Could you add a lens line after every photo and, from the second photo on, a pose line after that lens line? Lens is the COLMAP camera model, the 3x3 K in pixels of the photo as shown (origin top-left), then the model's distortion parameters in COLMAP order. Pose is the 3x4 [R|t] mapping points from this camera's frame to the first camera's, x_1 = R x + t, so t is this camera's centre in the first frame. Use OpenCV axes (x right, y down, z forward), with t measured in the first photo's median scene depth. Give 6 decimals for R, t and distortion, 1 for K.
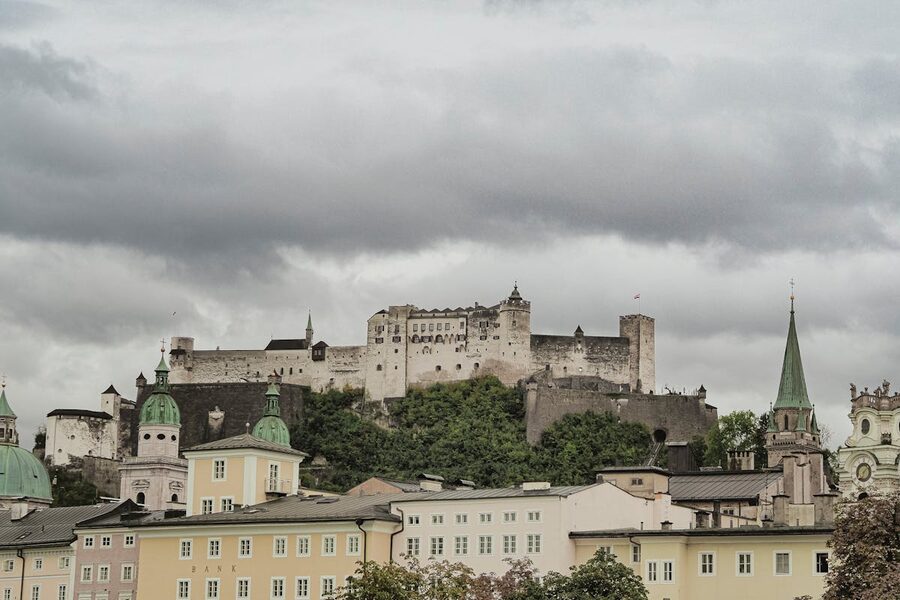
lens RADIAL K [[2466.3, 0, 425.1], [0, 2466.3, 290.8], [0, 0, 1]] dist [0.113039, 0.000000]
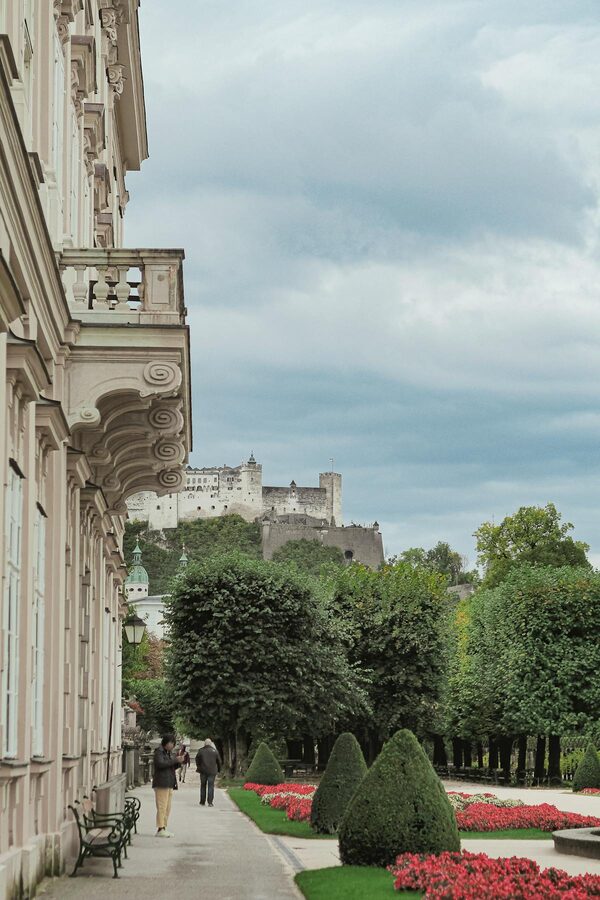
lens RADIAL K [[2466.3, 0, 299.0], [0, 2466.3, 449.7], [0, 0, 1]] dist [0.113039, 0.000000]
pose [[0.988340, 0.000699, 0.152260, -0.163538], [-0.009518, 0.998317, 0.057204, -0.090741], [-0.151963, -0.057986, 0.986684, -0.483673]]
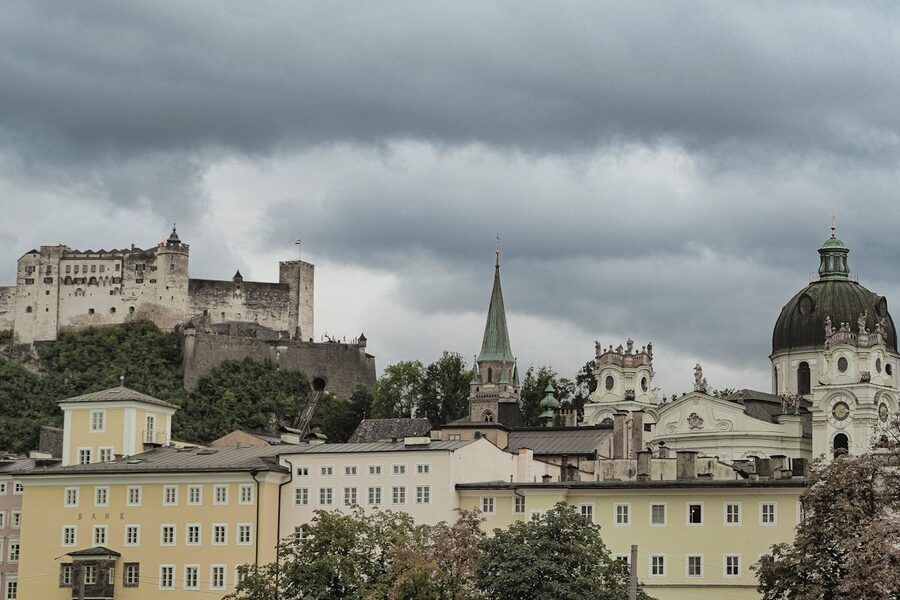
lens RADIAL K [[2567.8, 0, 437.8], [0, 2567.8, 271.4], [0, 0, 1]] dist [0.097309, 0.000000]
pose [[0.986381, 0.022629, 0.162912, -0.025672], [-0.025256, 0.999582, 0.014071, -0.001934], [-0.162526, -0.017994, 0.986540, -0.018632]]
